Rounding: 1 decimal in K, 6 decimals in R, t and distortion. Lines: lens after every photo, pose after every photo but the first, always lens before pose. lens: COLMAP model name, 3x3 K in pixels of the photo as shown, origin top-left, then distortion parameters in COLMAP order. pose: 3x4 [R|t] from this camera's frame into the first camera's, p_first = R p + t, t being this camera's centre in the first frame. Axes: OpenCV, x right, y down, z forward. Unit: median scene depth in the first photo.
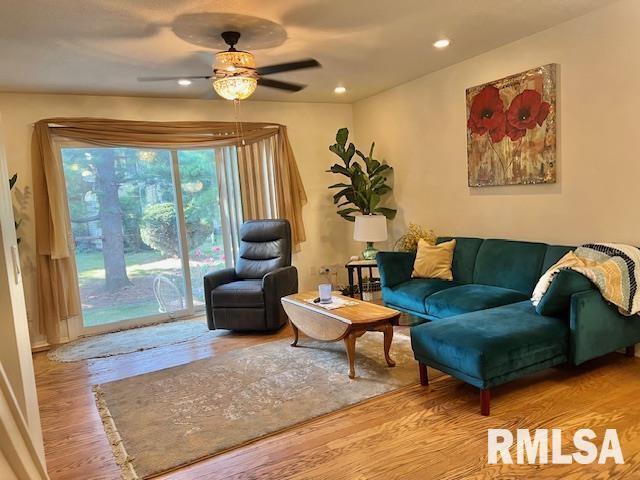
lens RADIAL K [[484.5, 0, 323.0], [0, 484.5, 241.9], [0, 0, 1]] dist [0.040371, -0.032434]
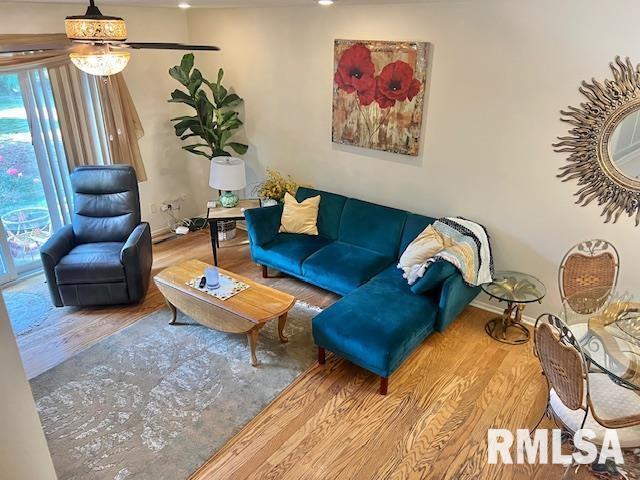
lens RADIAL K [[484.5, 0, 323.0], [0, 484.5, 241.9], [0, 0, 1]] dist [0.040371, -0.032434]
pose [[0.906030, -0.096779, 0.411998, -0.166623], [-0.029930, 0.956412, 0.290484, -0.221856], [-0.422153, -0.275518, 0.863641, 0.081434]]
